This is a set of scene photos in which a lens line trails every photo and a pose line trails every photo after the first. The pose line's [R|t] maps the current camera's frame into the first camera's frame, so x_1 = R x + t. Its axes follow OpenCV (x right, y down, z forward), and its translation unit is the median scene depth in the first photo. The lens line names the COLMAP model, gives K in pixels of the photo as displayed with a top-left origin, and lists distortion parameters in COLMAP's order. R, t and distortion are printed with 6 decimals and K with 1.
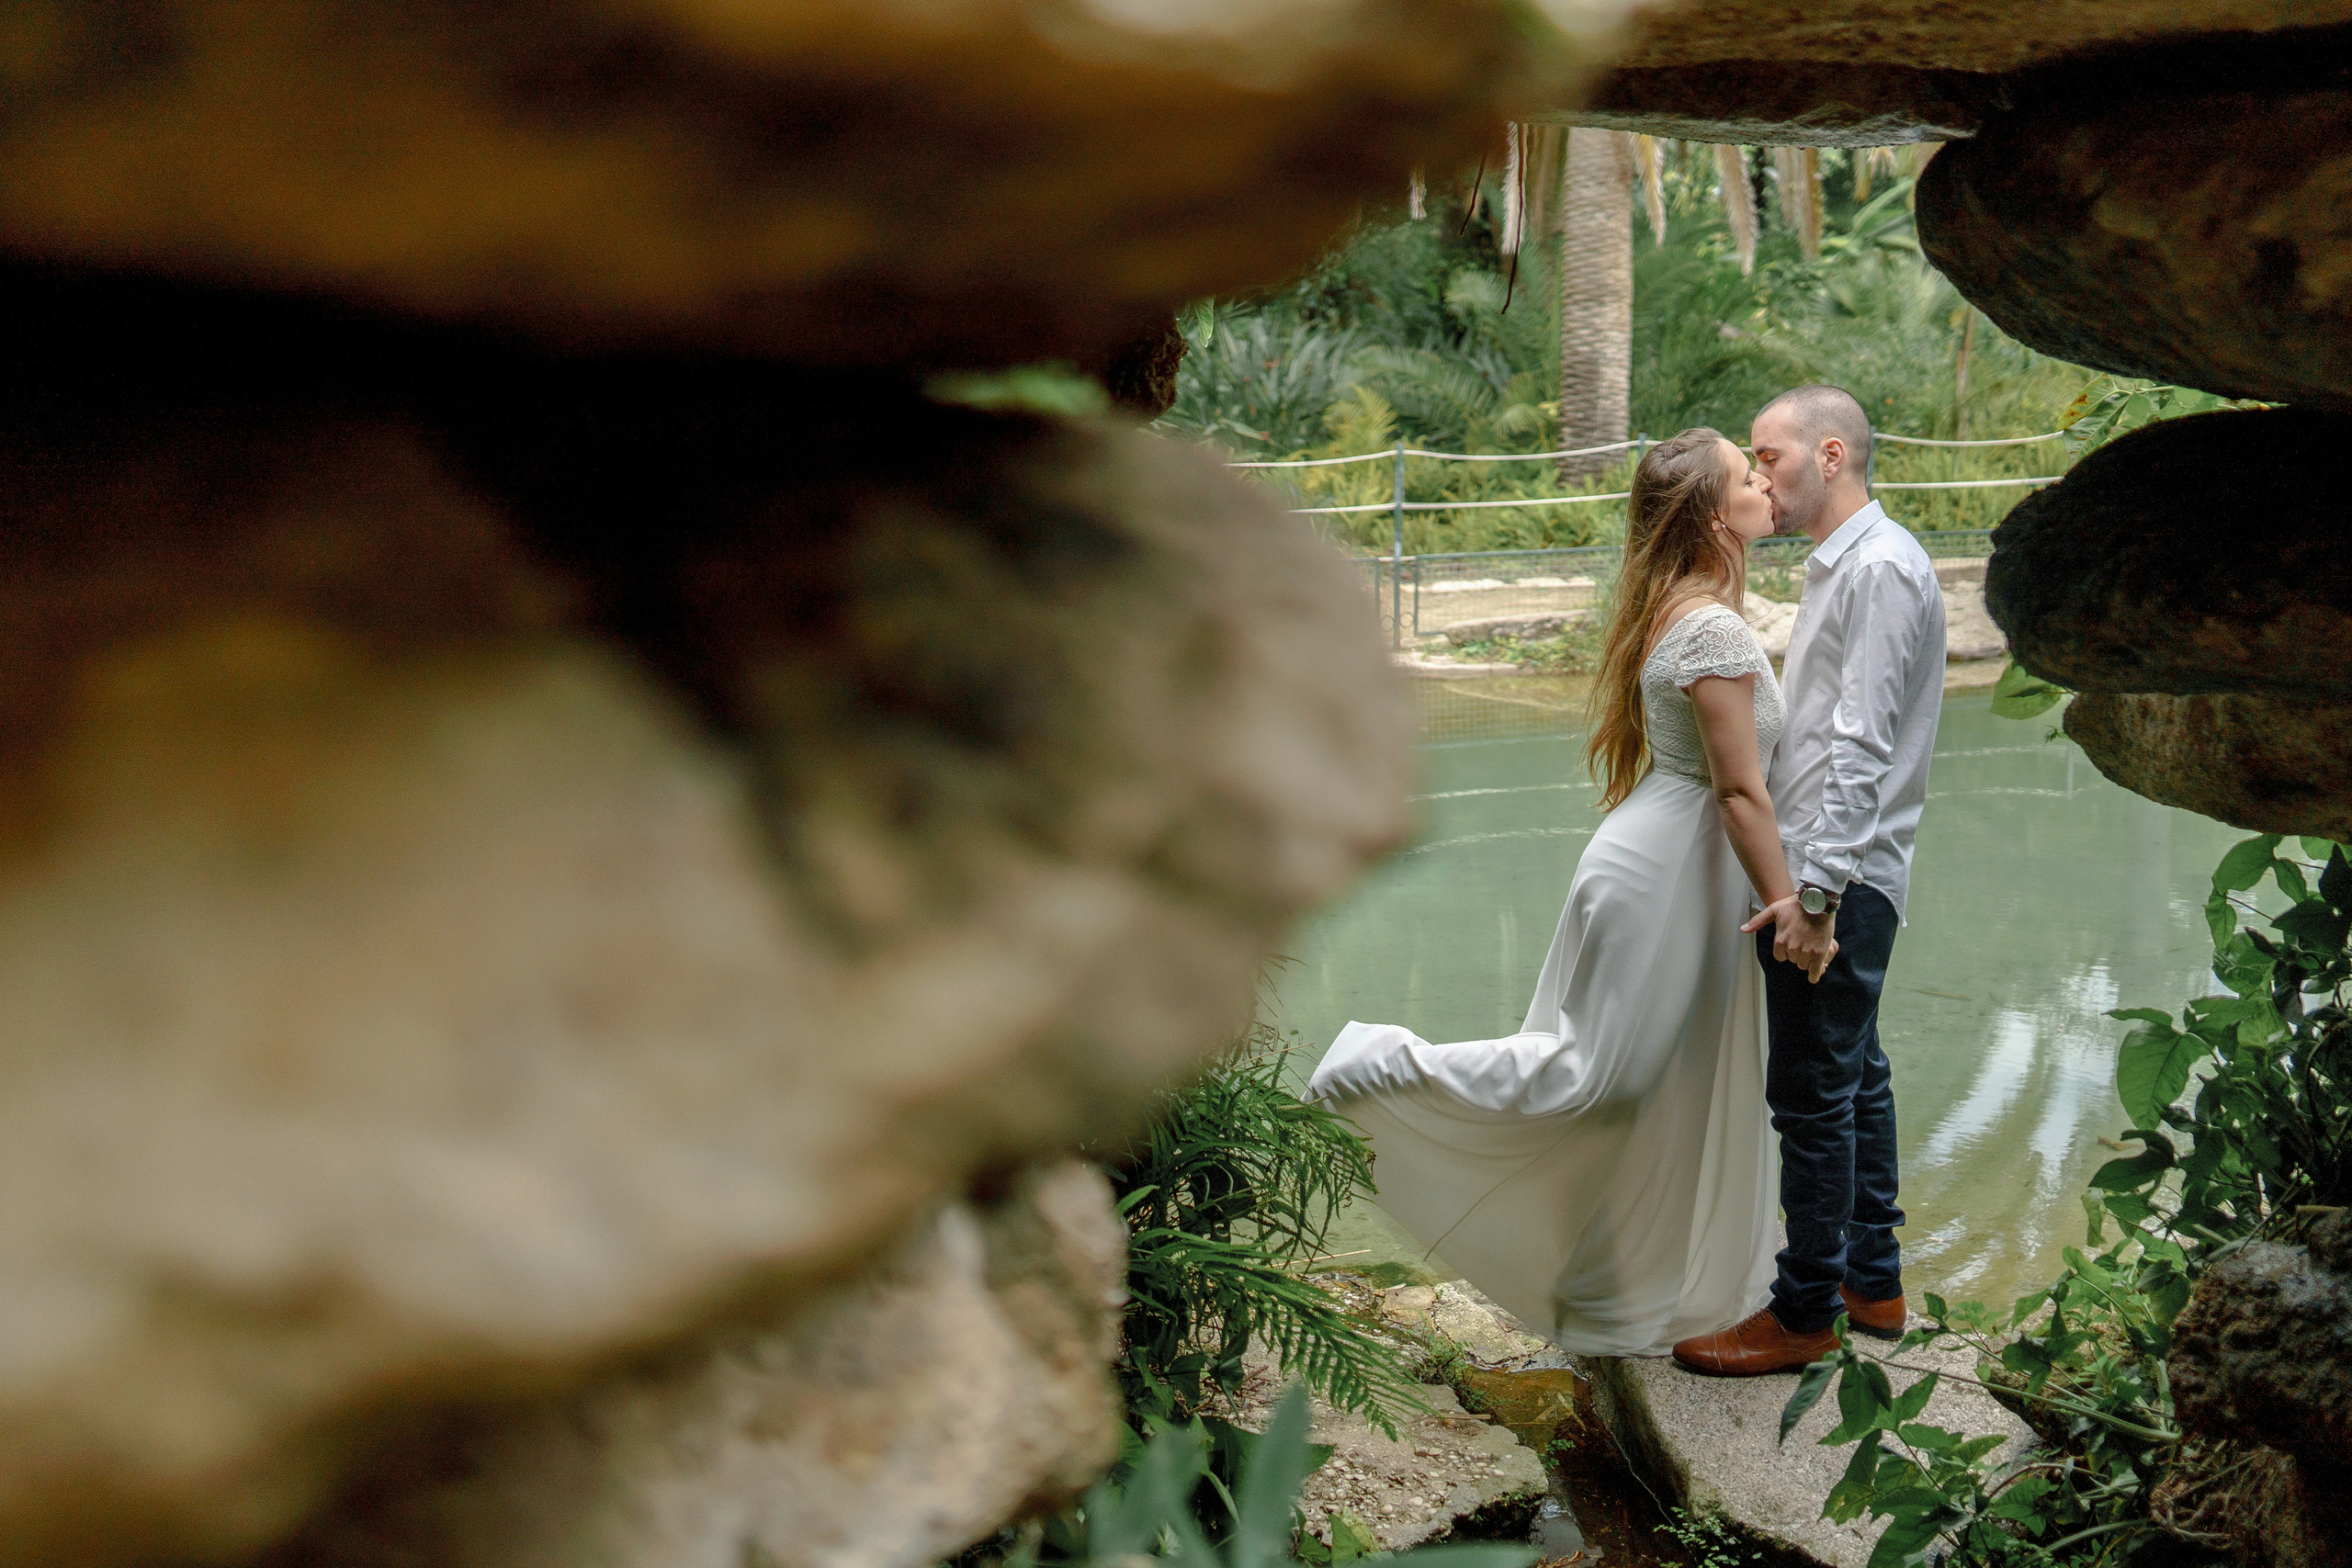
lens RADIAL K [[2471.1, 0, 1176.0], [0, 2471.1, 784.0], [0, 0, 1]] dist [-0.002914, -0.003596]
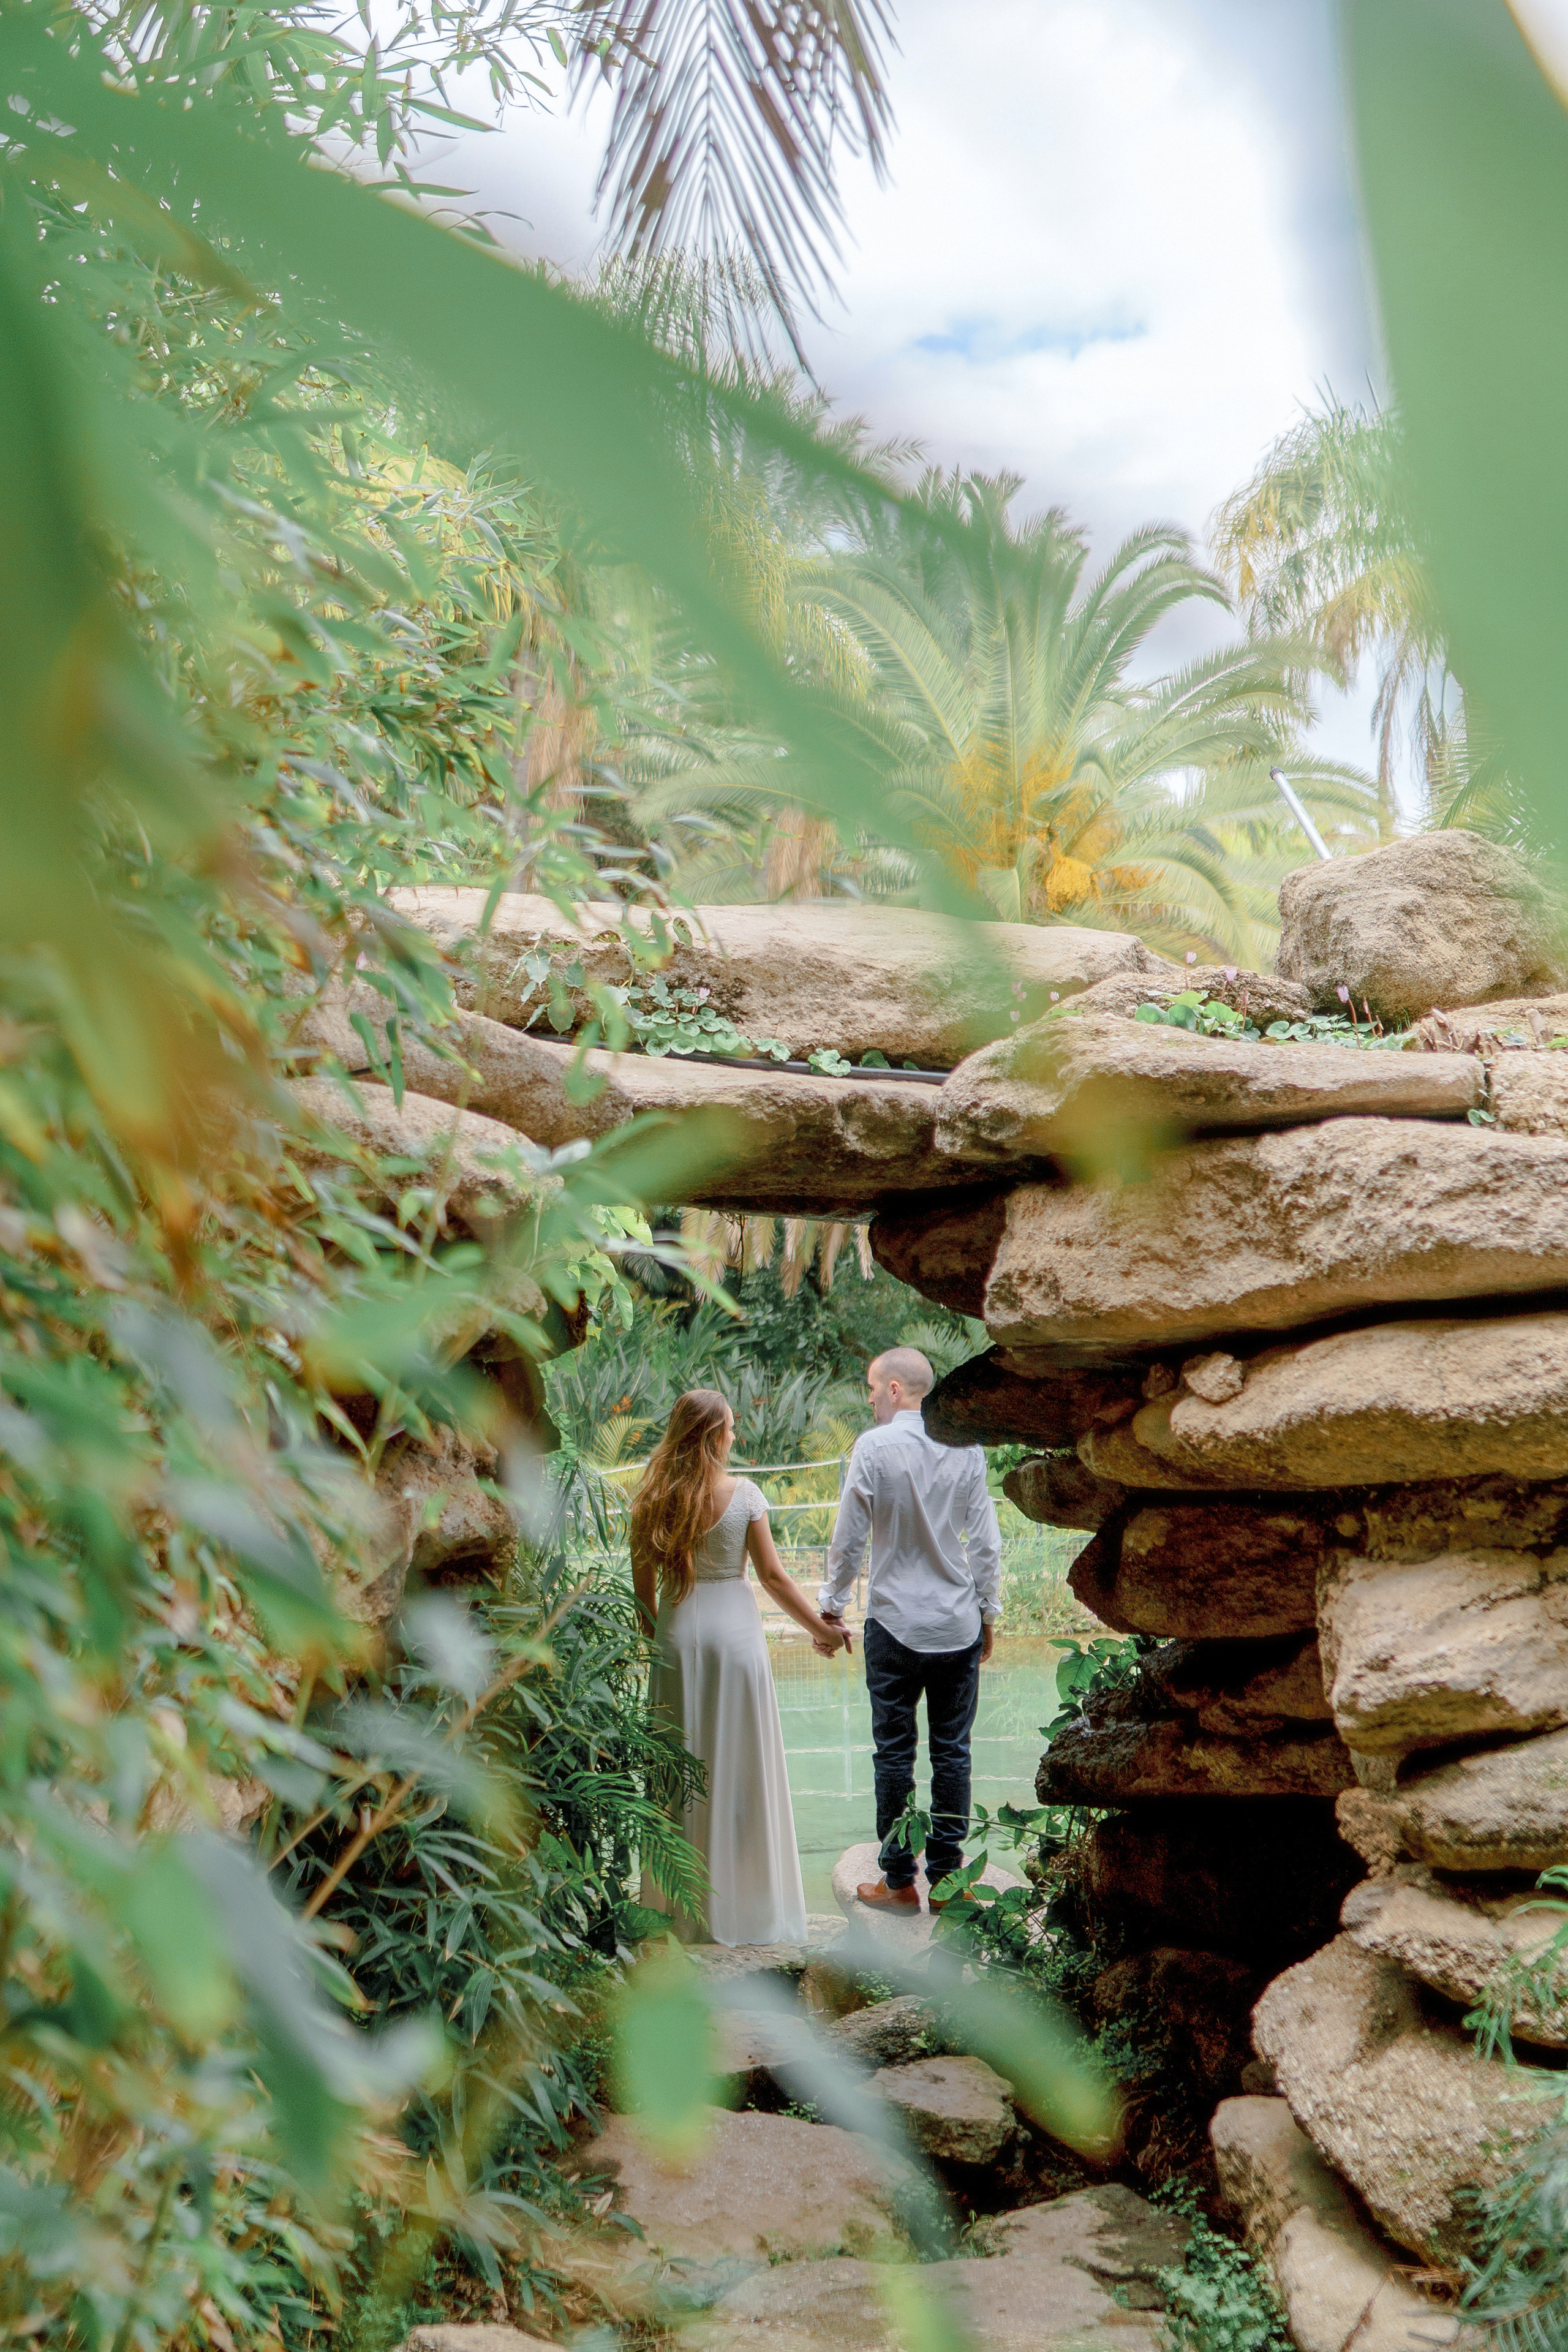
lens RADIAL K [[2465.7, 0, 784.0], [0, 2465.7, 1176.0], [0, 0, 1]] dist [-0.002967, 0.003705]
pose [[0.999575, 0.004690, 0.028779, 0.122333], [0.003194, 0.963428, -0.267949, 0.312667], [-0.028983, 0.267927, 0.963003, -1.220875]]
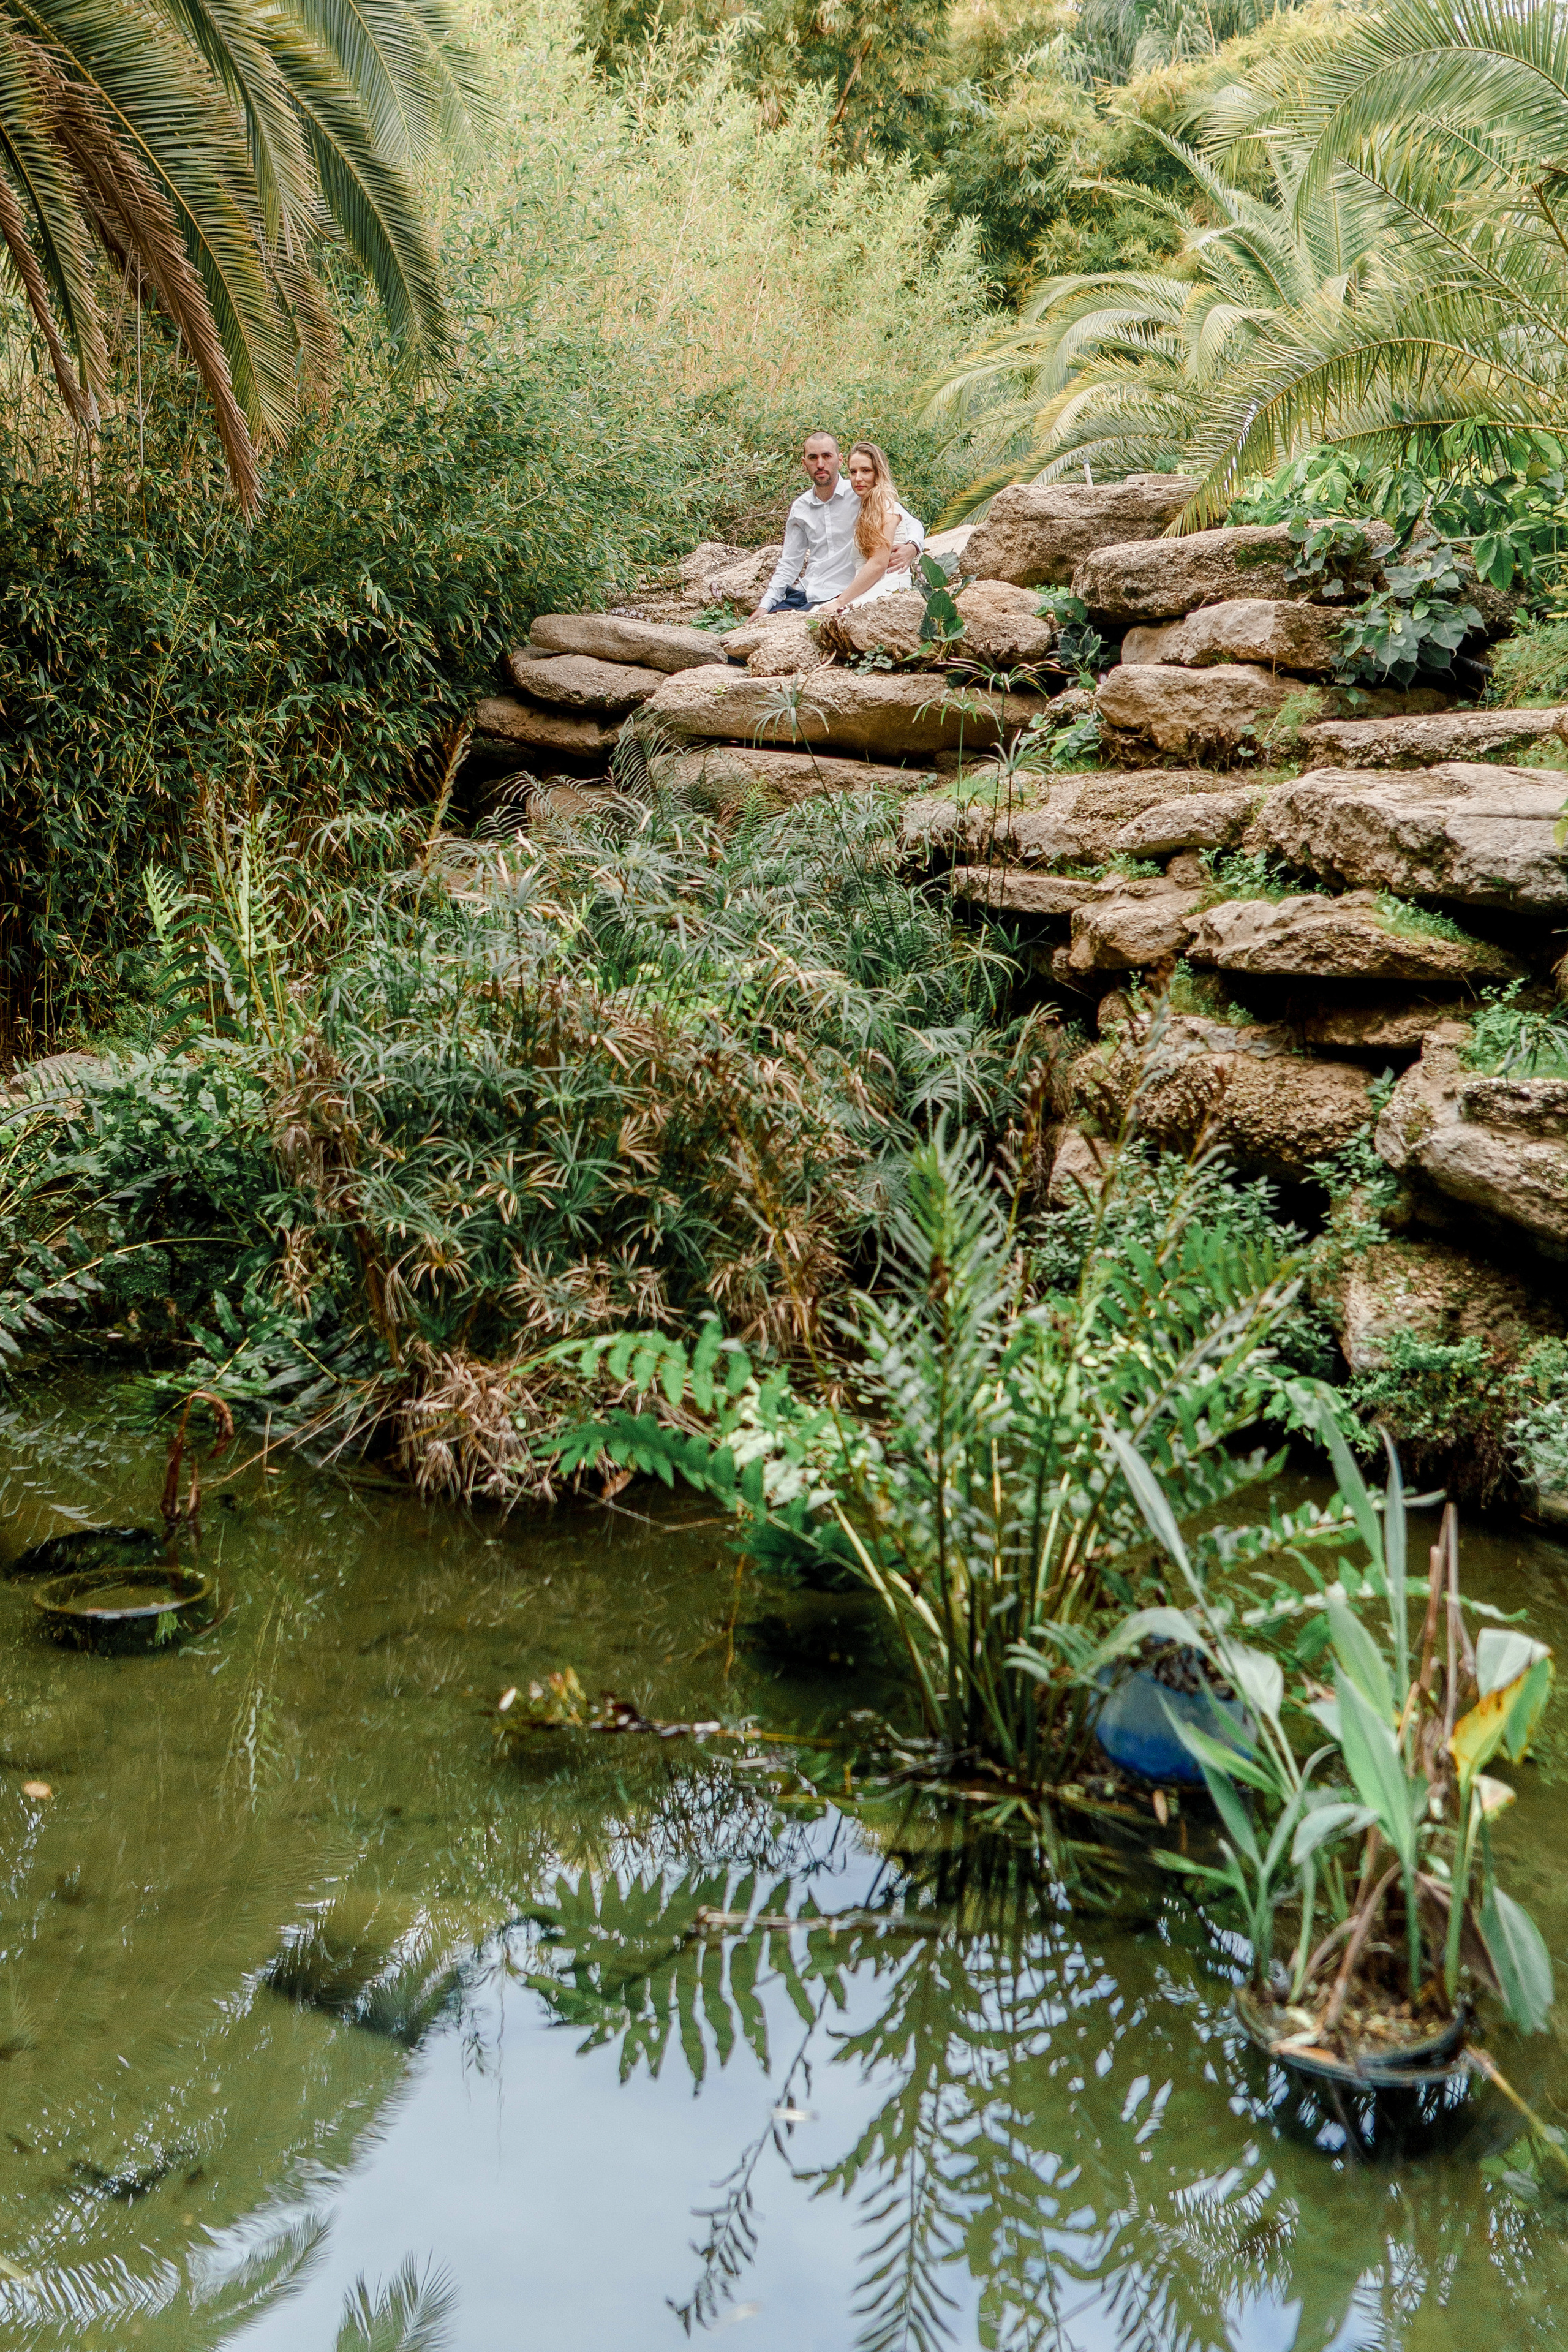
lens RADIAL K [[2534.2, 0, 784.0], [0, 2534.2, 1176.0], [0, 0, 1]] dist [-0.003117, 0.010873]
pose [[0.301760, 0.189160, -0.934430, 4.059283], [-0.216345, 0.968137, 0.126118, 0.121124], [0.928513, 0.164101, 0.333069, -0.831390]]
